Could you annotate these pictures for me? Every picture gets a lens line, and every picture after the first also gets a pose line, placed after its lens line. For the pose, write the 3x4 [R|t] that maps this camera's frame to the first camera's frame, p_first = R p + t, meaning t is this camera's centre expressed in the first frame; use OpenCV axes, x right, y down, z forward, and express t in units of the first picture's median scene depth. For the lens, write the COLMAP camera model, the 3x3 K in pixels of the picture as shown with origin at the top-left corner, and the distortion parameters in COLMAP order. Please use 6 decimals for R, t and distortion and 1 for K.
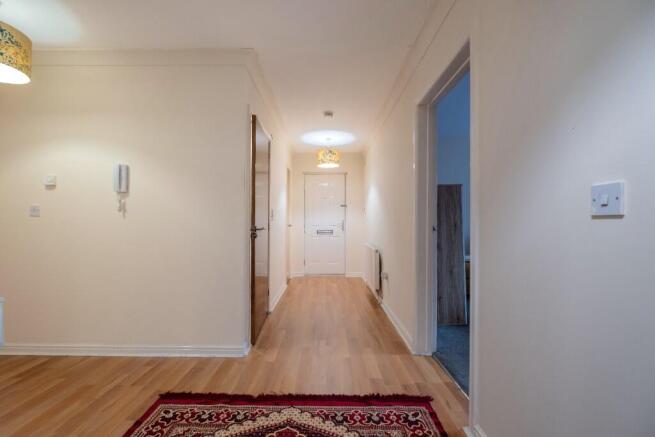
lens RADIAL K [[284.2, 0, 322.0], [0, 284.2, 219.9], [0, 0, 1]] dist [-0.001723, -0.001605]
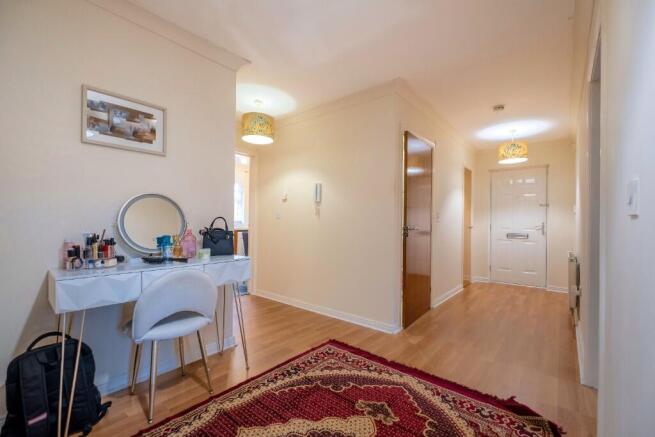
lens RADIAL K [[284.2, 0, 321.8], [0, 284.2, 219.9], [0, 0, 1]] dist [-0.001723, -0.001605]
pose [[0.766403, 0.003458, -0.642351, 0.271090], [-0.006165, 0.999979, -0.001972, -0.000507], [0.642331, 0.005471, 0.766408, -0.126310]]
